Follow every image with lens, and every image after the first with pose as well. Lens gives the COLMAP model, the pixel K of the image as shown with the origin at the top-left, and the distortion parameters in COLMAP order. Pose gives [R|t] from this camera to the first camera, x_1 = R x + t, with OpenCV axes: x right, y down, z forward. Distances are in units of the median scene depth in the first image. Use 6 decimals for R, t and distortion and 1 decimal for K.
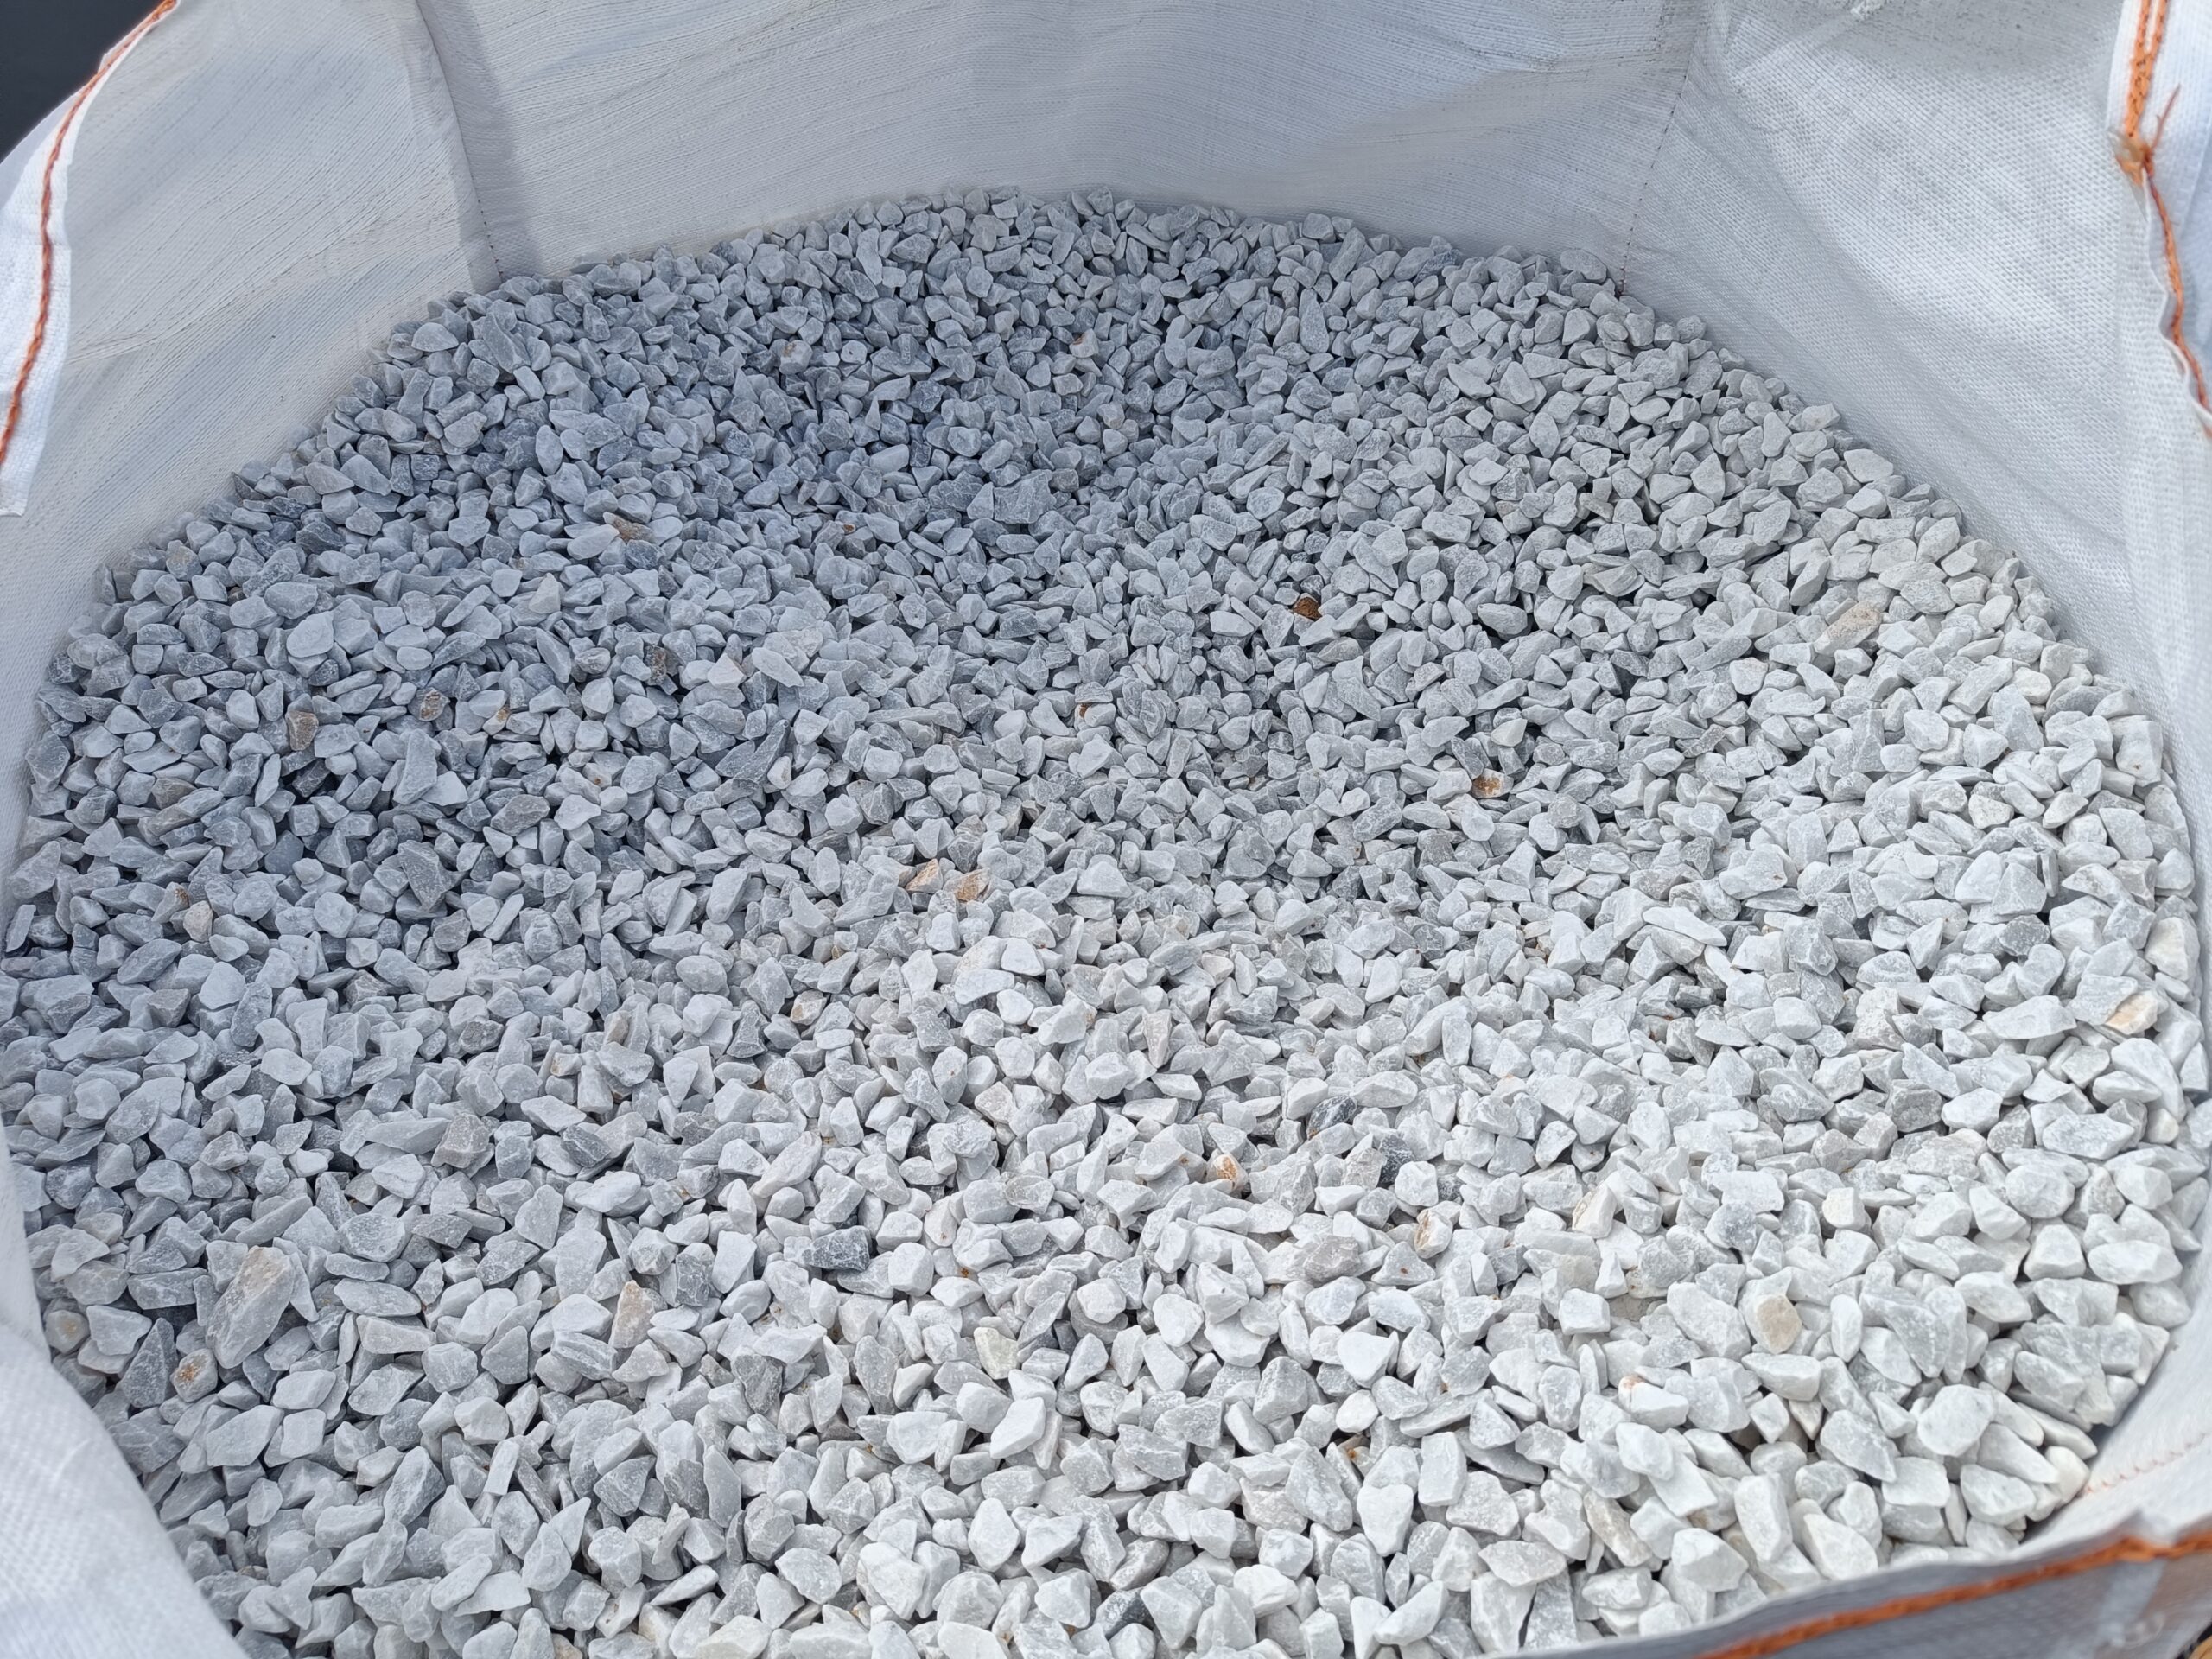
lens RADIAL K [[1678.8, 0, 1106.0], [0, 1678.8, 829.5], [0, 0, 1]] dist [0.041010, -0.003218]
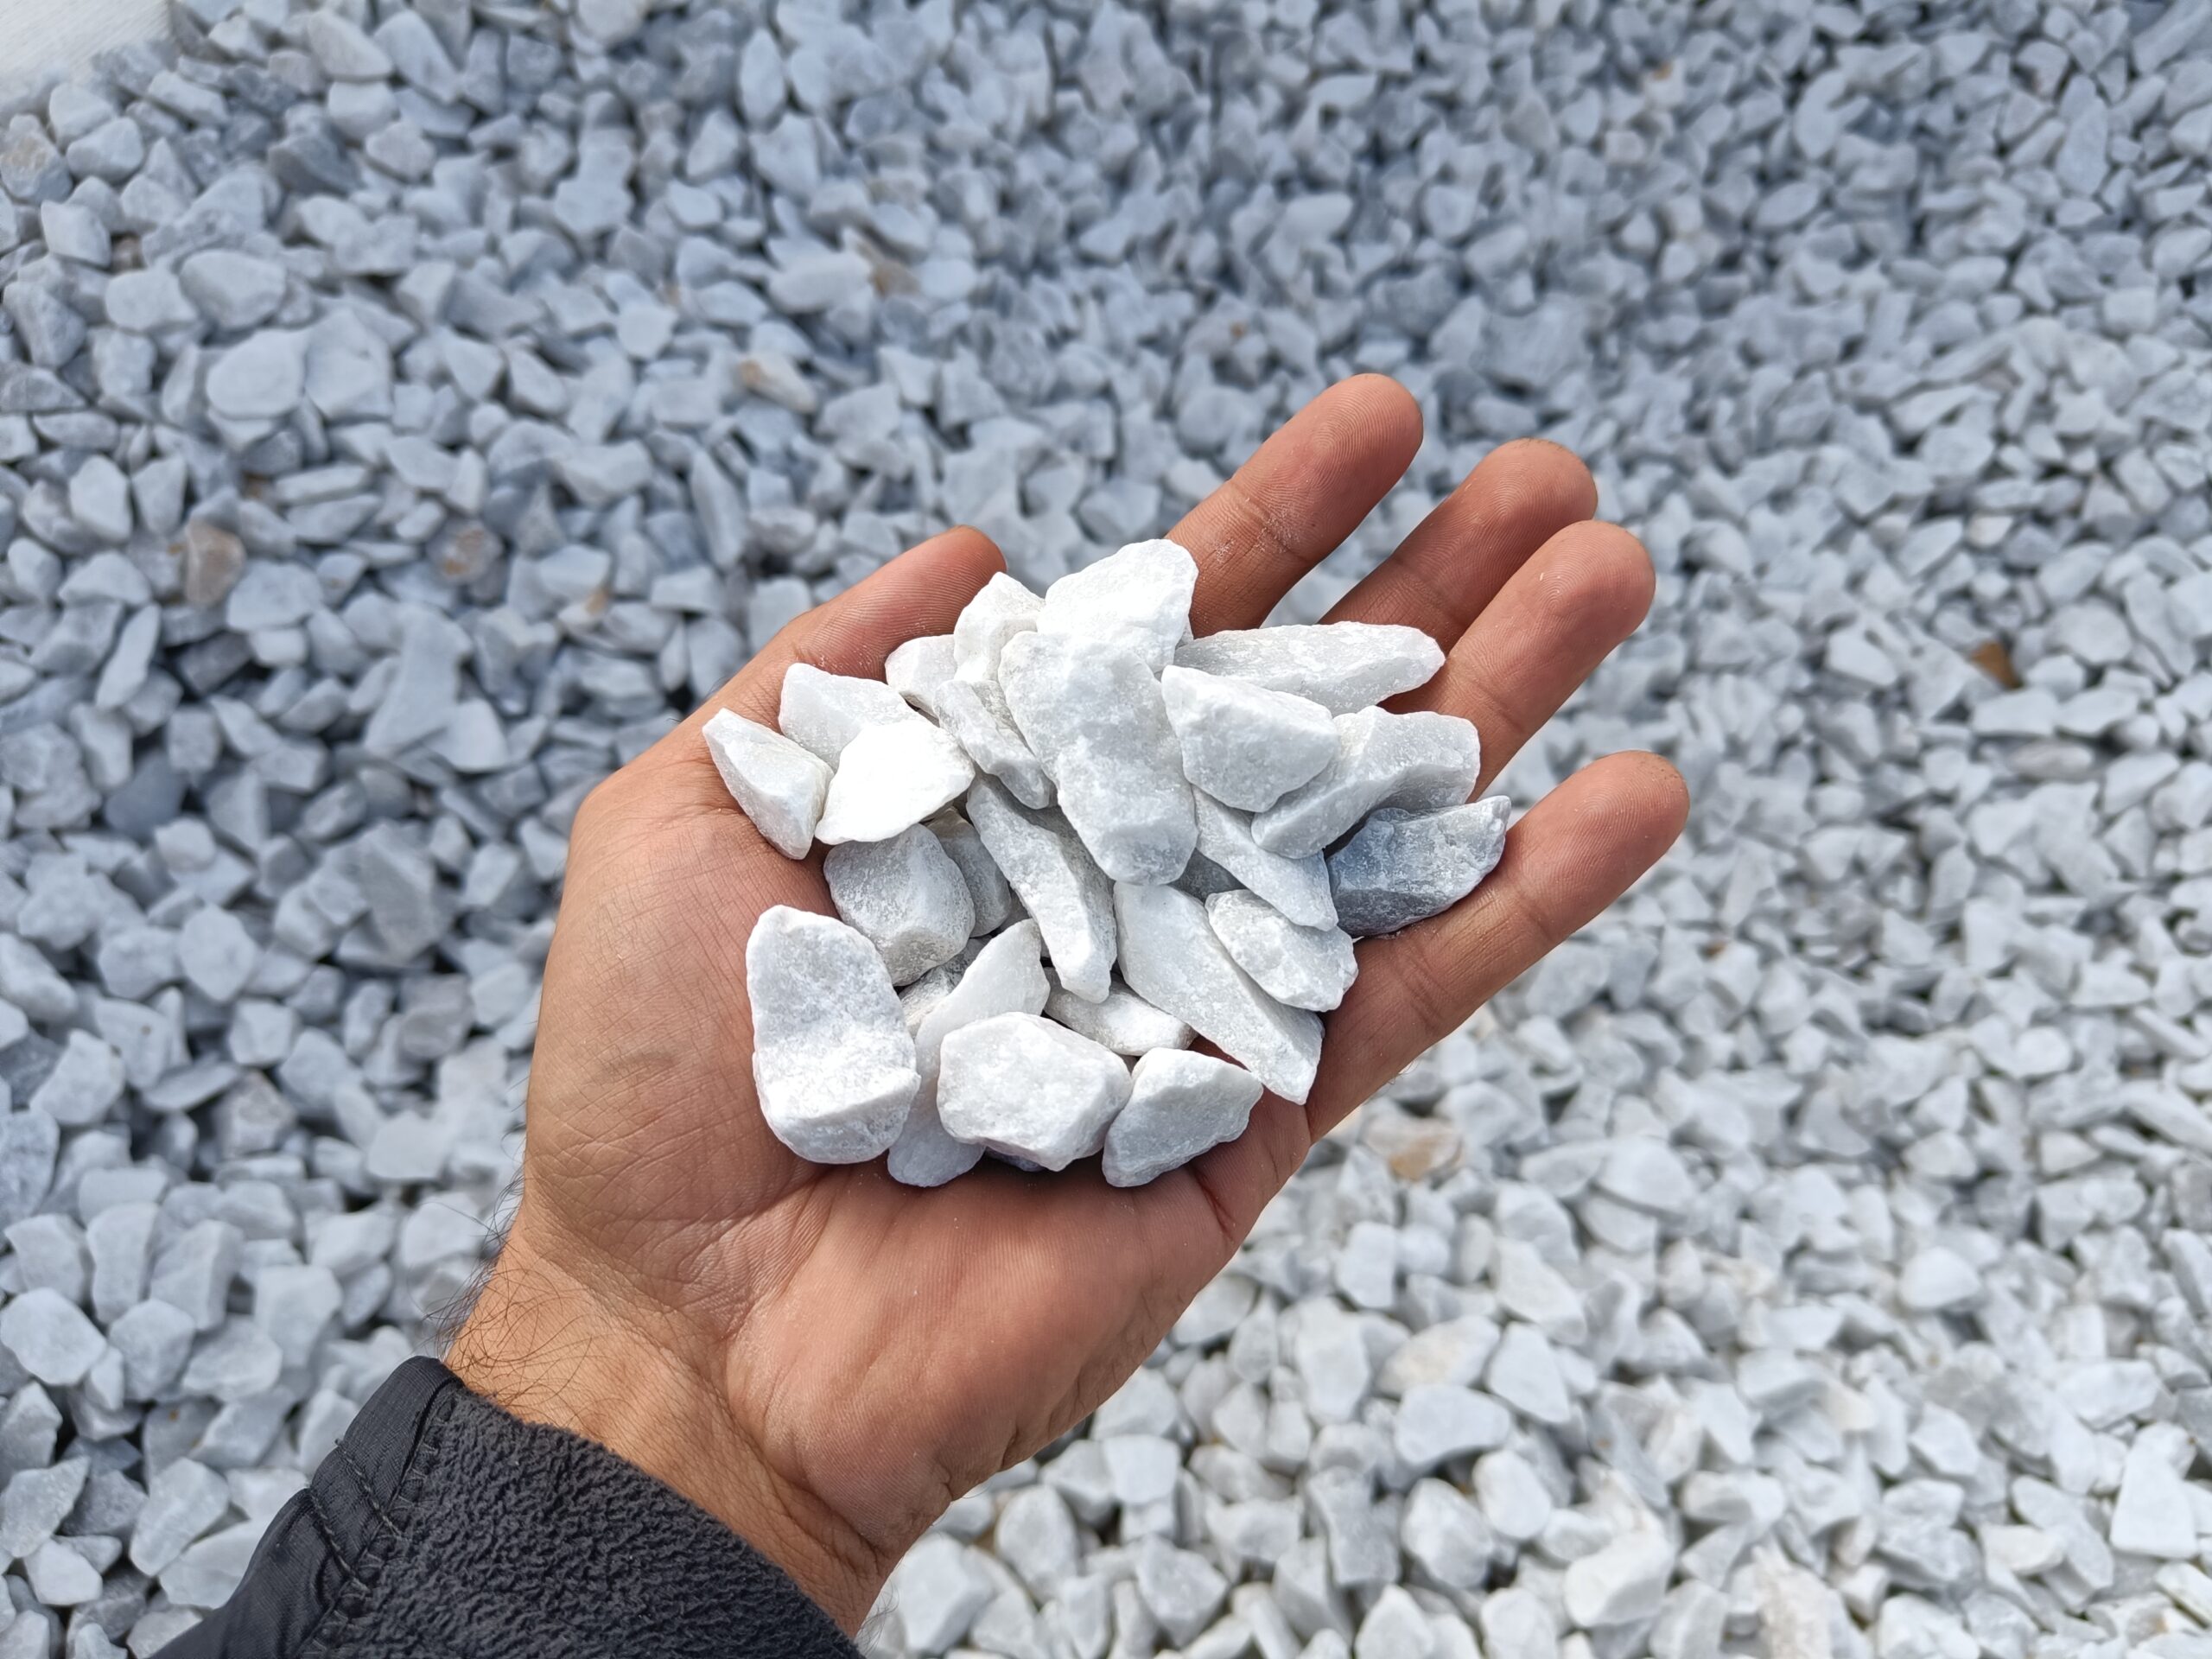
lens RADIAL K [[1682.3, 0, 1106.0], [0, 1682.3, 829.5], [0, 0, 1]] dist [-0.013717, 0.009416]
pose [[0.974791, 0.222121, 0.021106, -0.187451], [-0.222291, 0.958648, 0.177710, -0.119105], [0.019240, -0.177922, 0.983857, 0.452504]]
